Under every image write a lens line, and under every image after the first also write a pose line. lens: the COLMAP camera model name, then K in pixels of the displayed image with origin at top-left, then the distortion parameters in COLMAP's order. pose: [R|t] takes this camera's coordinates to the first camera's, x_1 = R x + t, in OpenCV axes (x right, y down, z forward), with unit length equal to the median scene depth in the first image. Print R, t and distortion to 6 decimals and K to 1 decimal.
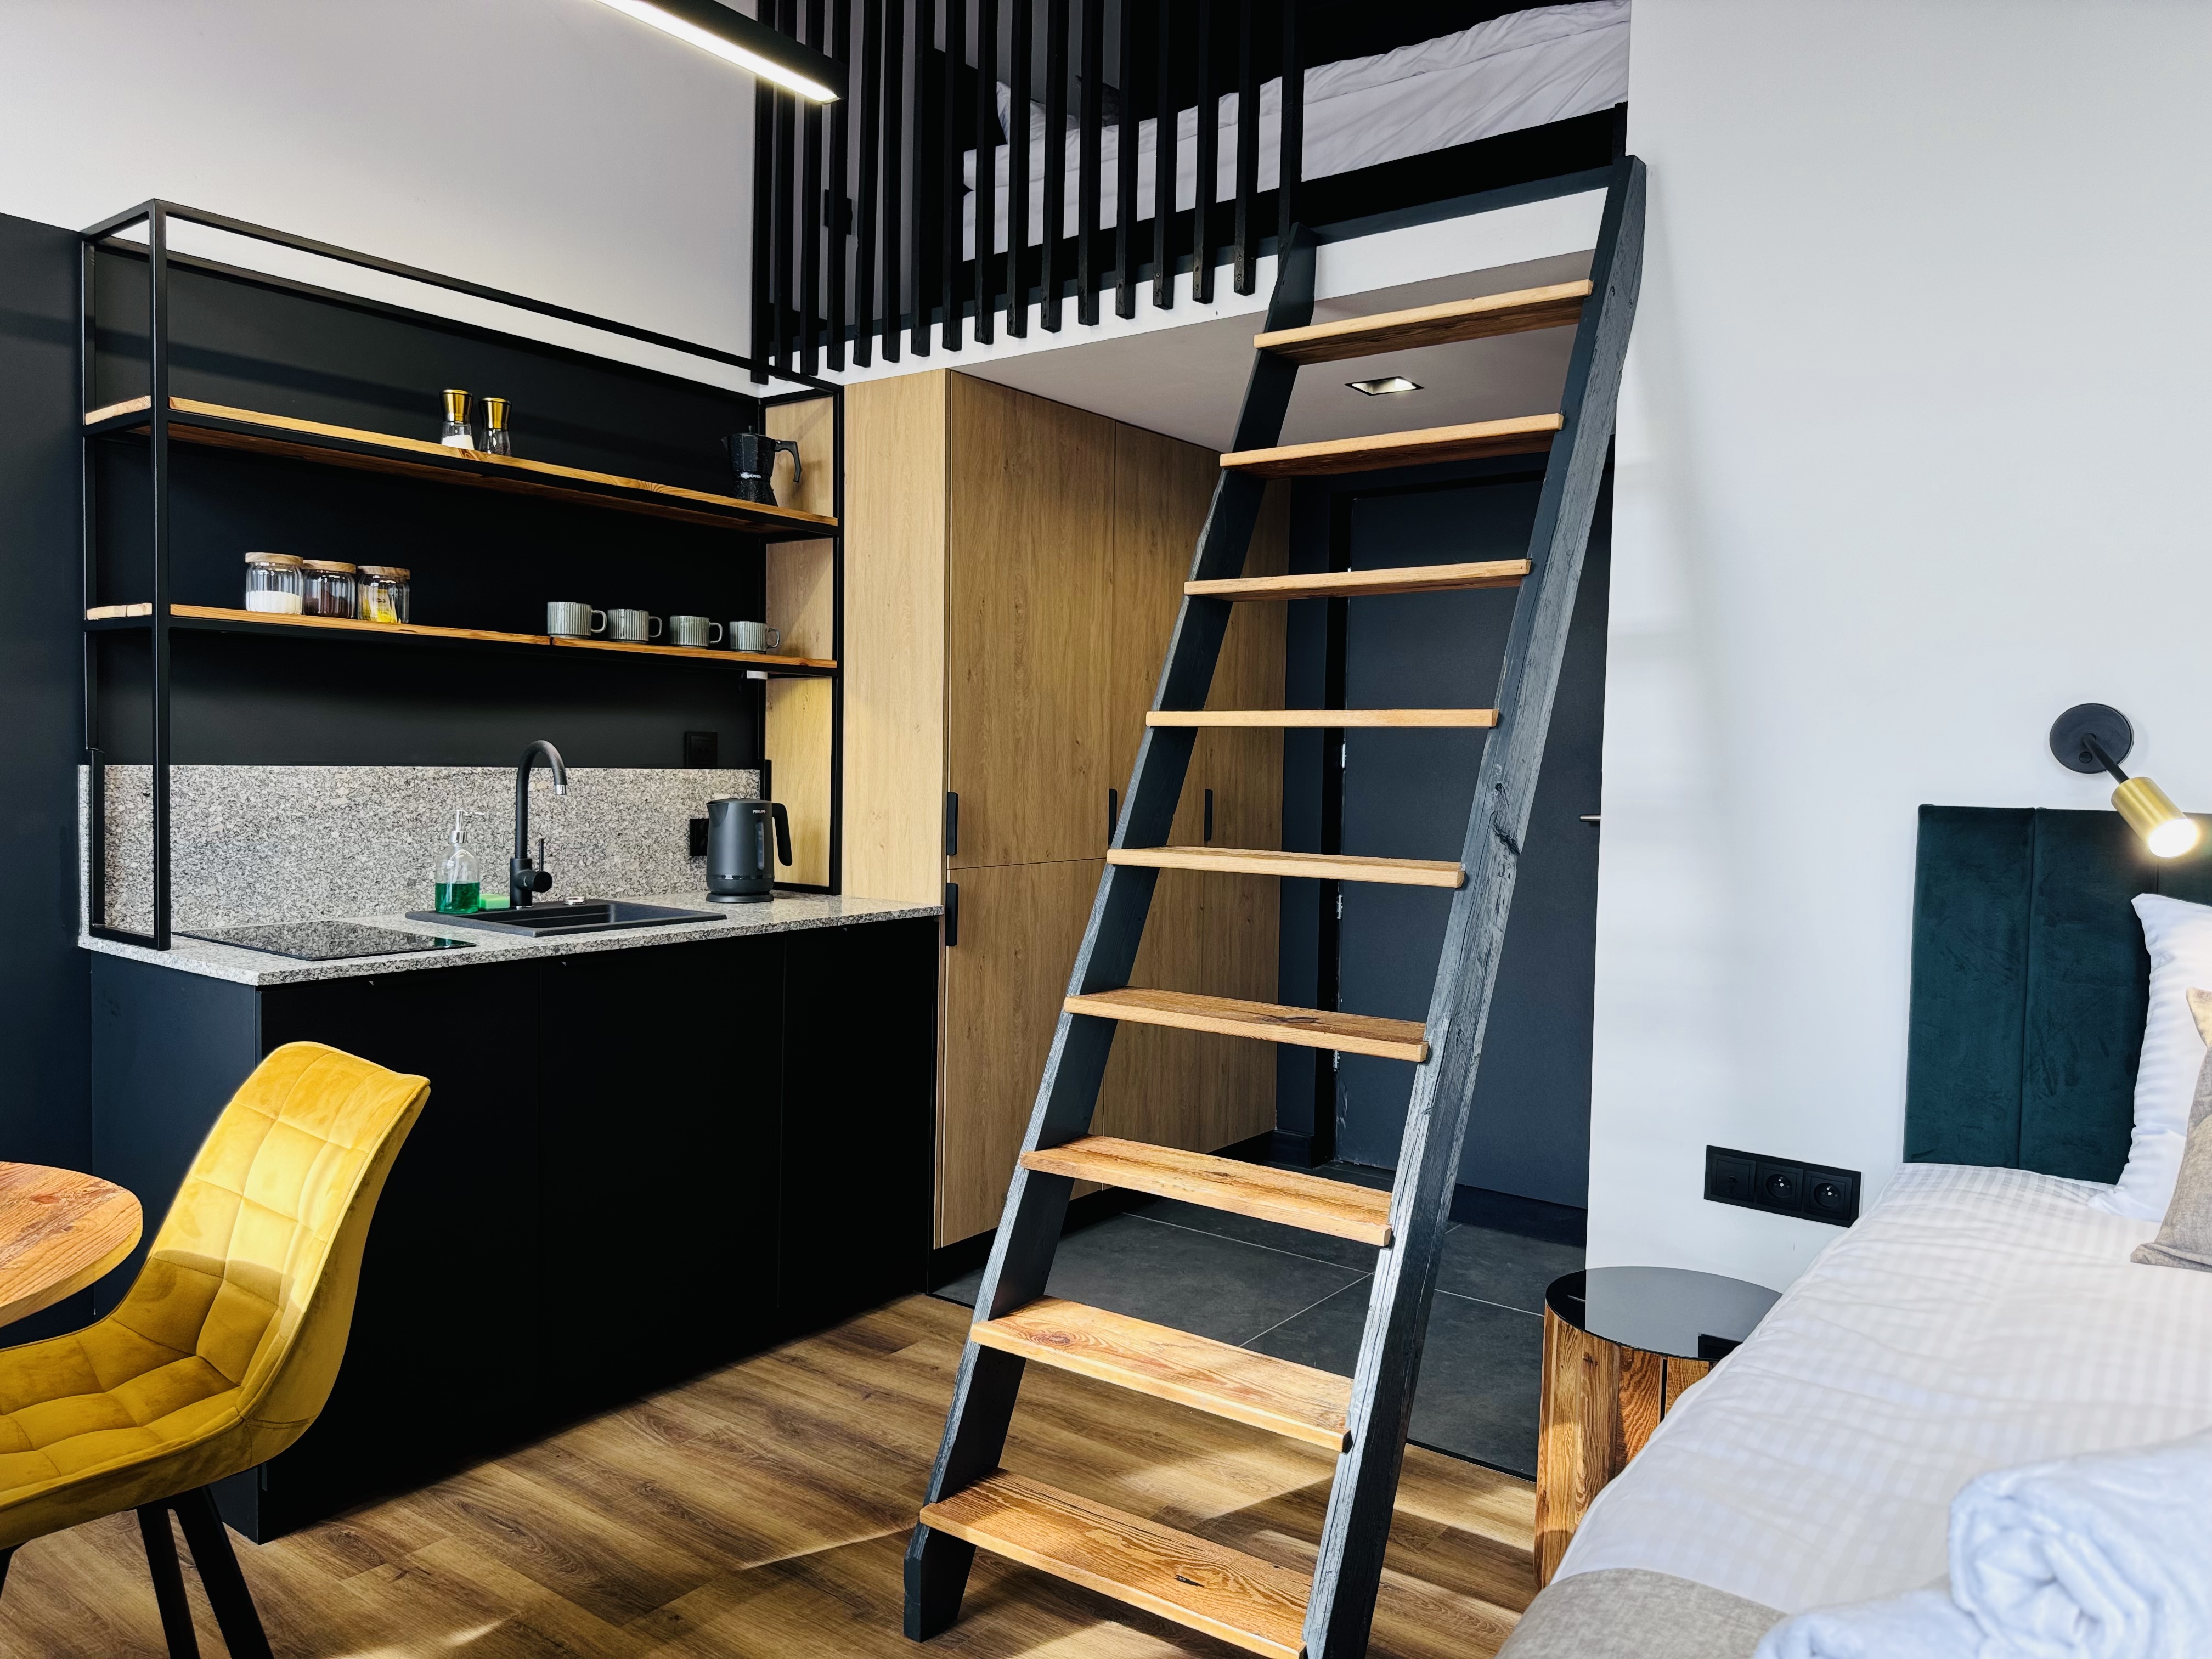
lens RADIAL K [[1571.2, 0, 1106.0], [0, 1571.2, 829.5], [0, 0, 1]] dist [0.017983, -0.001202]
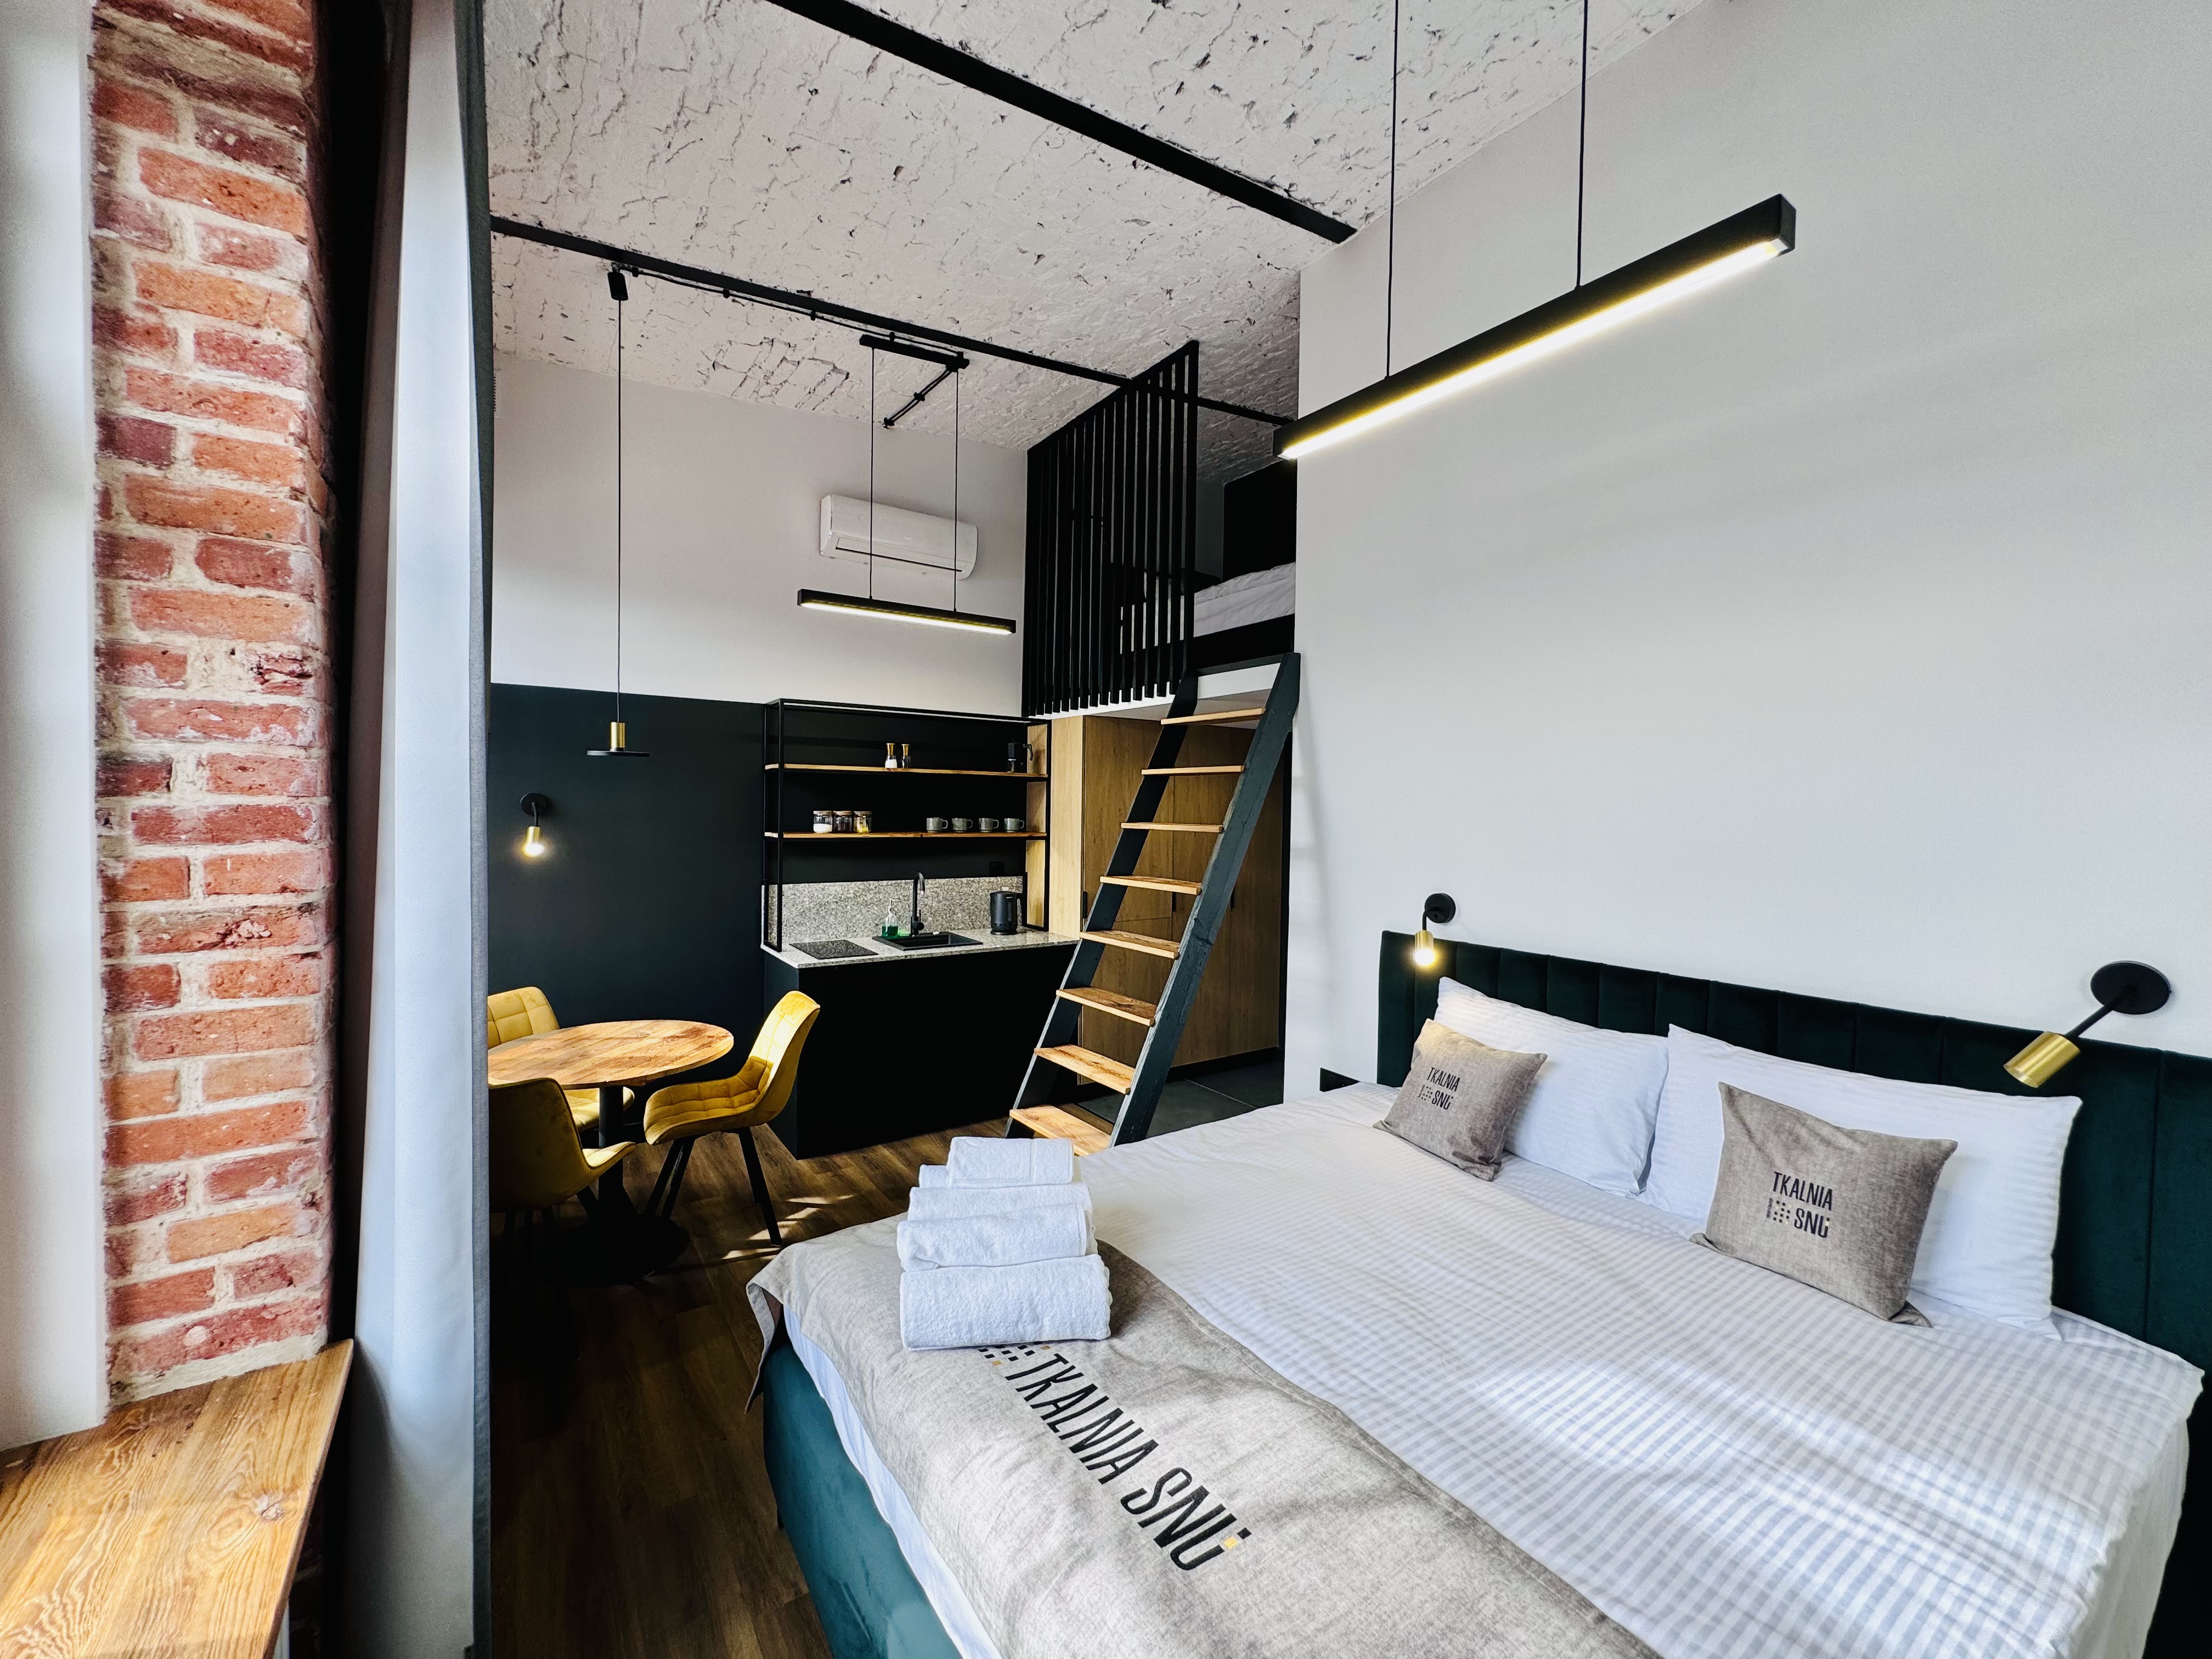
lens RADIAL K [[880.6, 0, 1097.6], [0, 880.6, 818.0], [0, 0, 1]] dist [-0.001027, -0.000037]
pose [[0.947395, -0.000643, -0.320067, 0.400095], [-0.011910, 0.999235, -0.037260, -0.098137], [0.319846, 0.039112, 0.946662, -0.301875]]
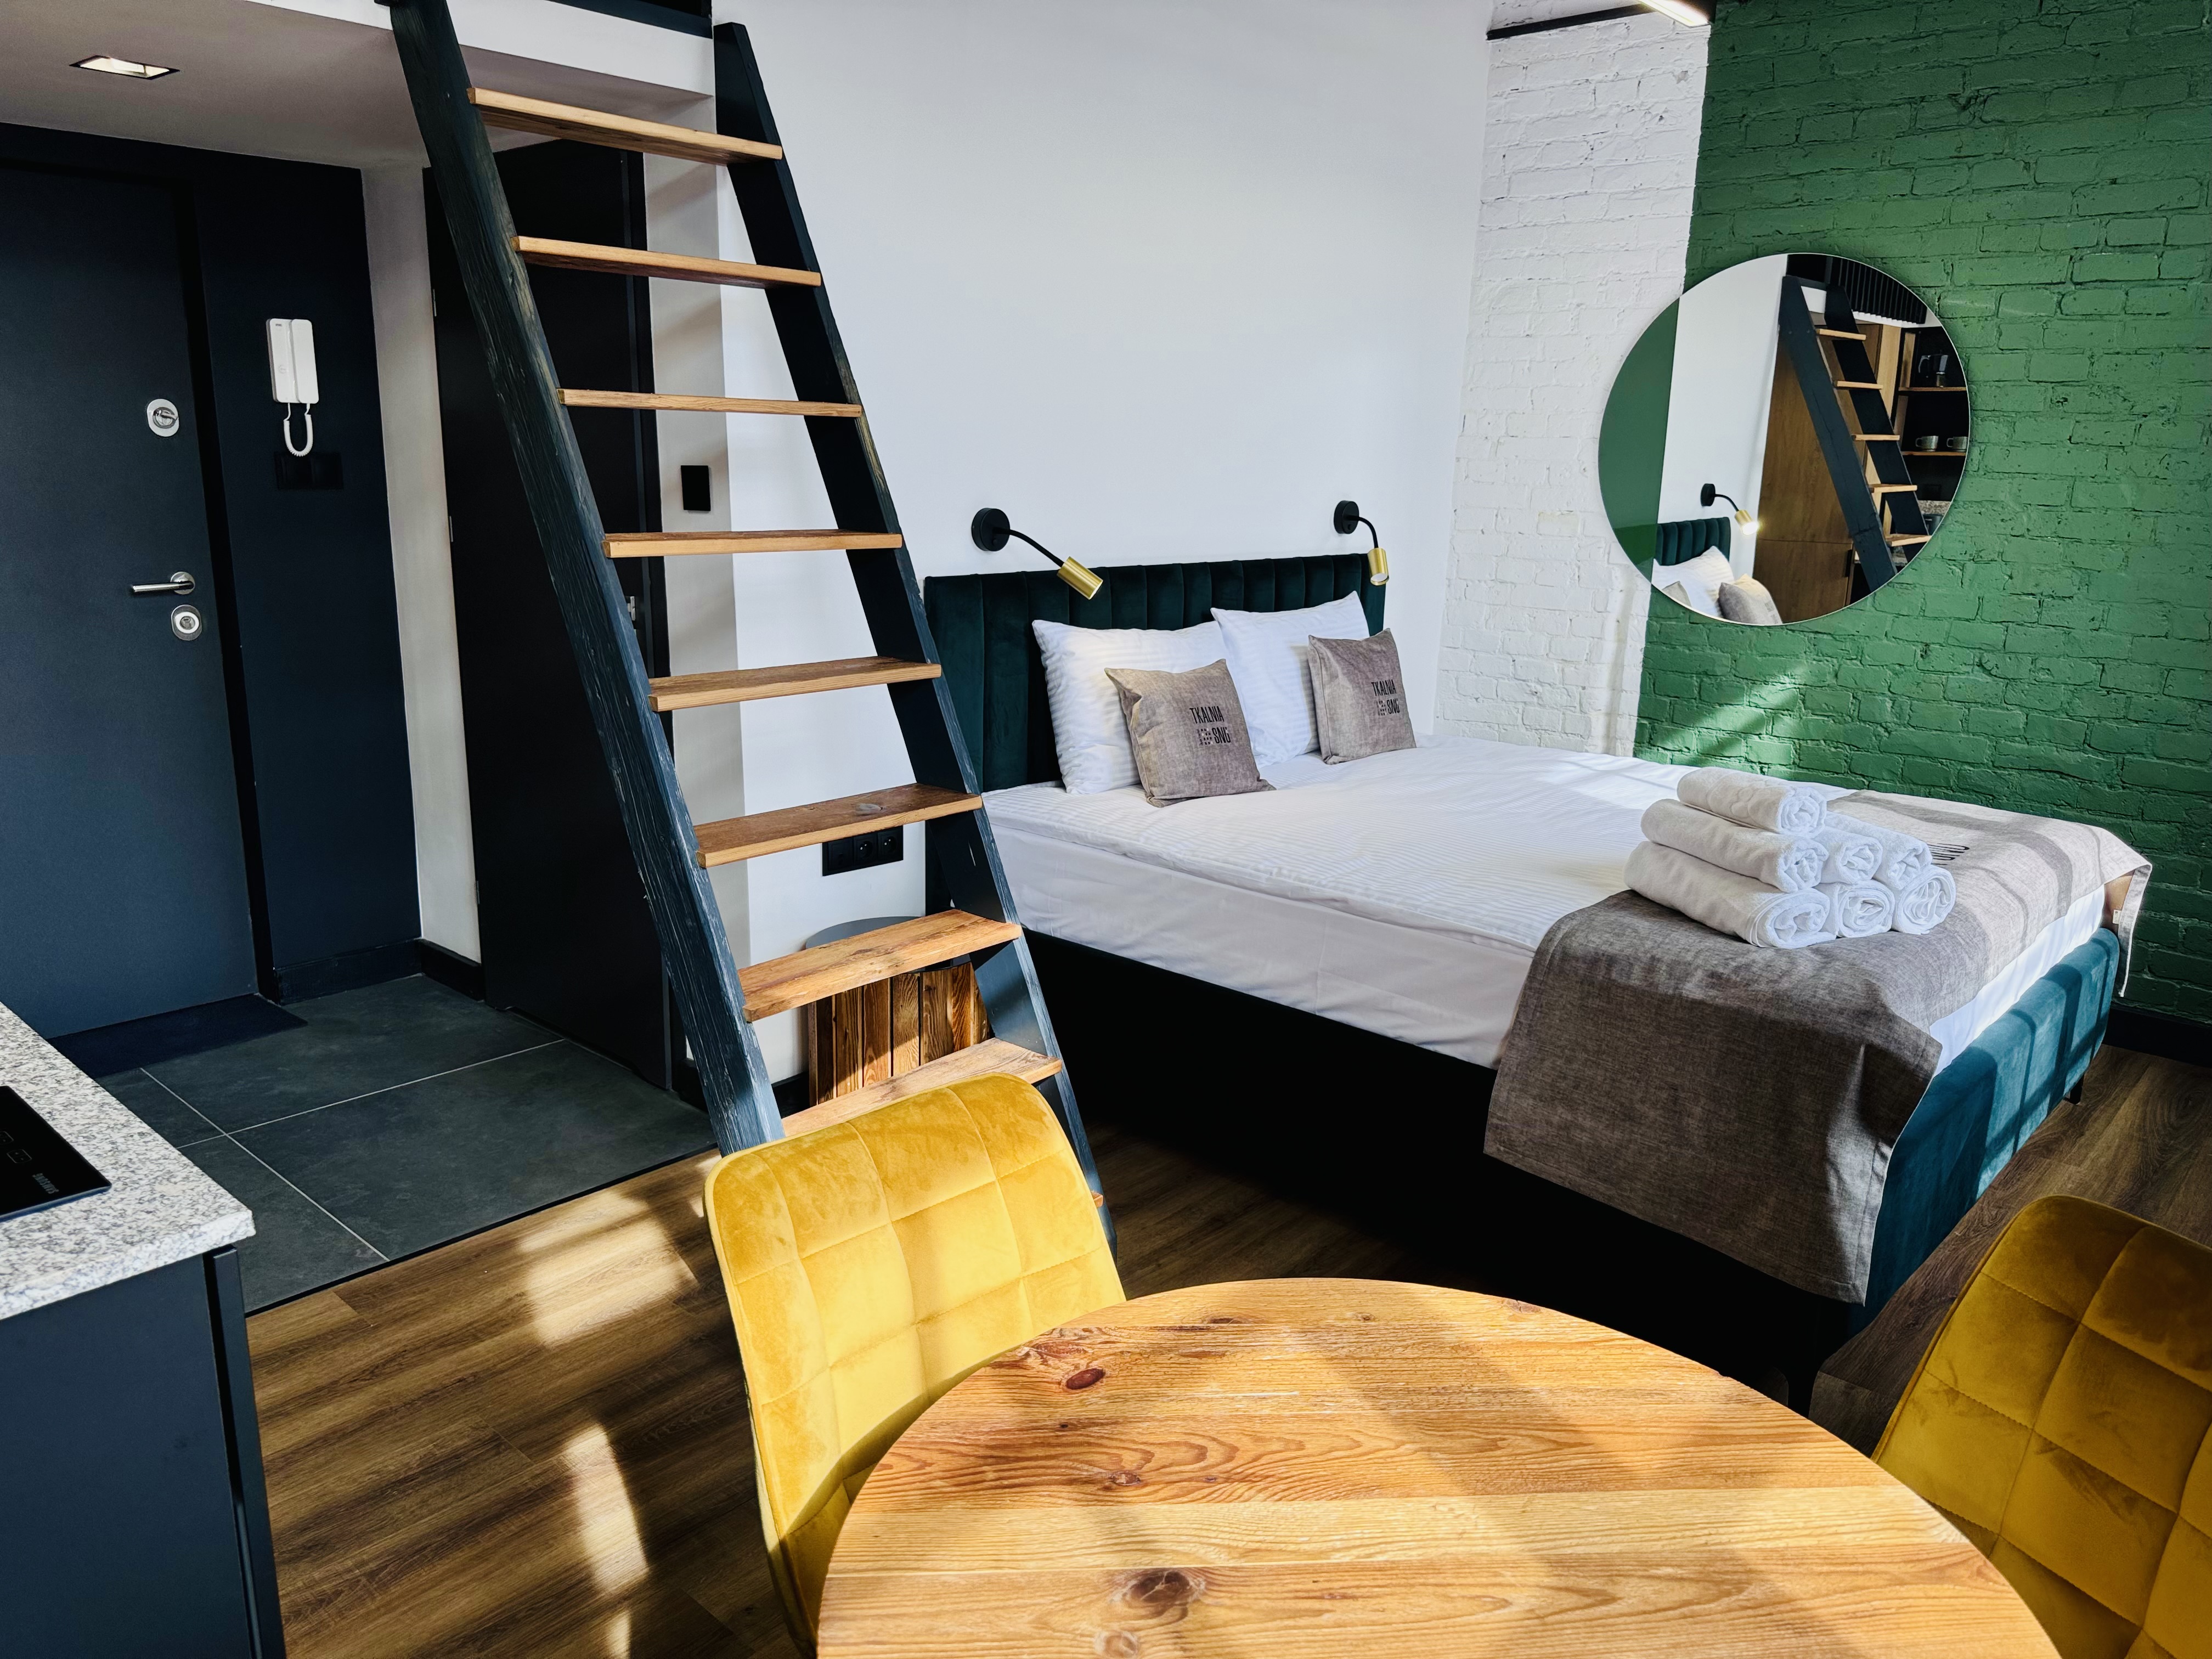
lens RADIAL K [[1562.5, 0, 1106.0], [0, 1562.5, 829.5], [0, 0, 1]] dist [-0.005276, -0.002966]
pose [[0.092453, -0.249628, 0.963918, -0.739498], [0.033039, 0.968300, 0.247594, -0.110852], [-0.995169, 0.008956, 0.097770, 0.514951]]
